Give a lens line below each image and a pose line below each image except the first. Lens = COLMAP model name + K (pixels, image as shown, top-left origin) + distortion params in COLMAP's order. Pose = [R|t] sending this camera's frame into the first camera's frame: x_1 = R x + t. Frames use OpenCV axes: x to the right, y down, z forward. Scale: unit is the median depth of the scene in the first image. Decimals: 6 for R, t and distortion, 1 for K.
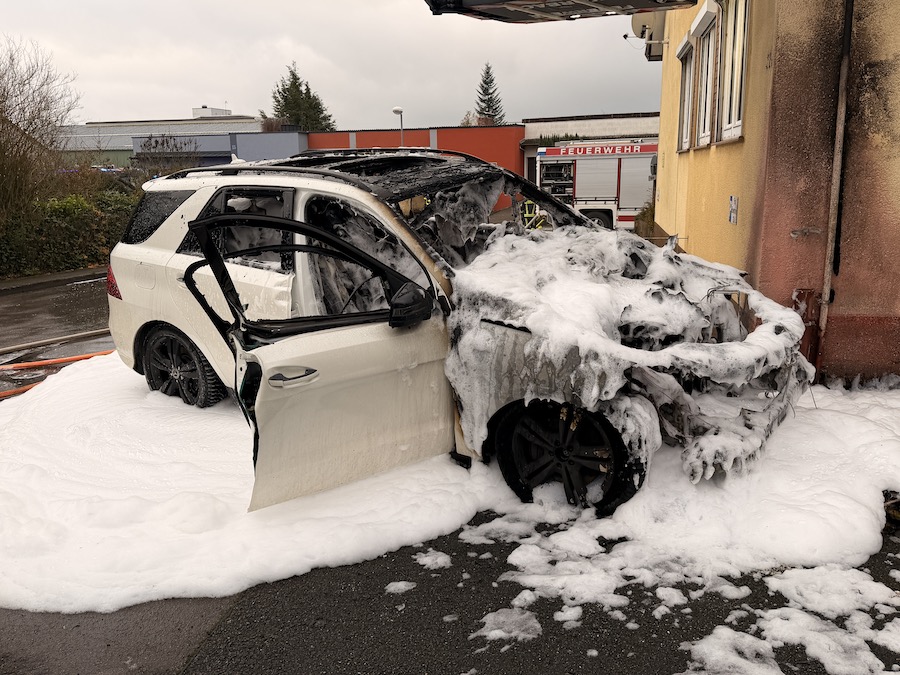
lens RADIAL K [[775.6, 0, 450.0], [0, 775.6, 337.5], [0, 0, 1]] dist [0.154021, -0.278865]
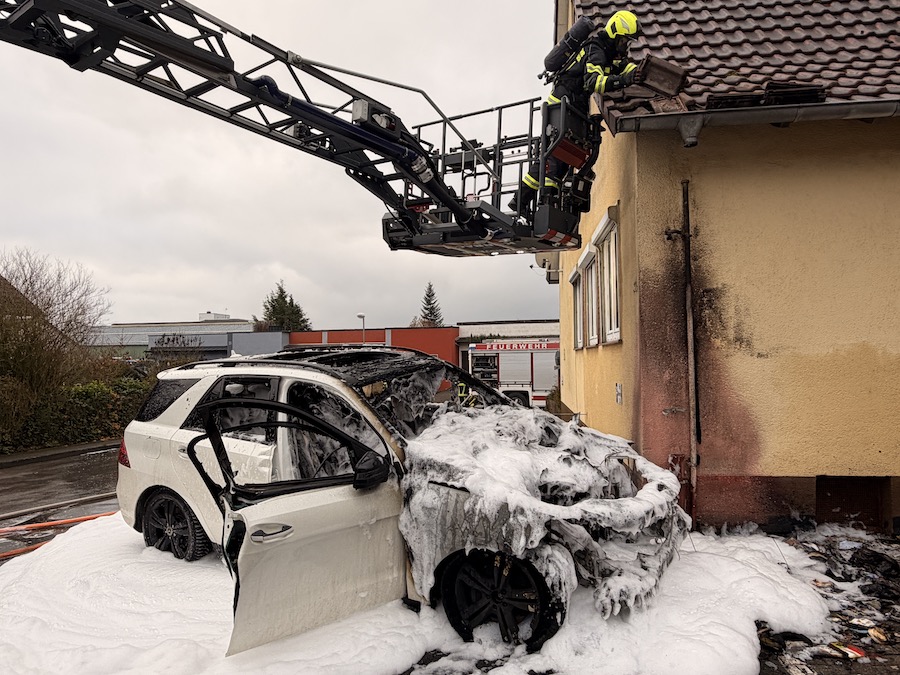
lens RADIAL K [[627.2, 0, 450.0], [0, 627.2, 337.5], [0, 0, 1]] dist [-0.000138, 0.002205]
pose [[0.996957, 0.007194, 0.077624, -0.004222], [0.012026, 0.969619, -0.244322, -0.001113], [-0.077023, 0.244513, 0.966582, -0.013514]]
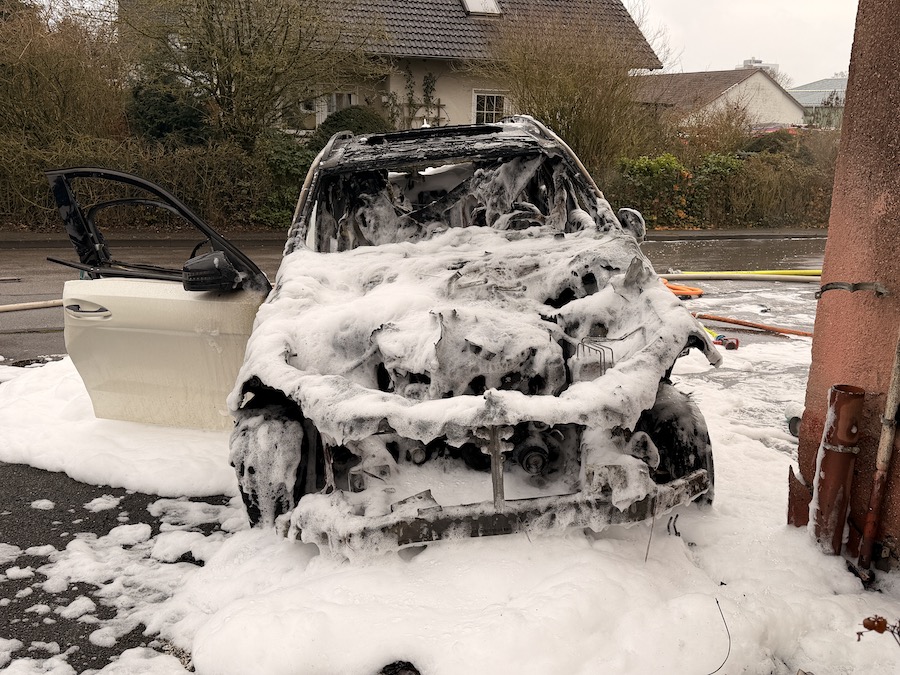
lens RADIAL K [[878.6, 0, 450.0], [0, 878.6, 337.5], [0, 0, 1]] dist [0.045224, -0.002595]
pose [[0.613362, 0.219550, -0.758674, 0.802000], [-0.200717, 0.972380, 0.119120, -0.123874], [0.763872, 0.079215, 0.640488, 0.400911]]
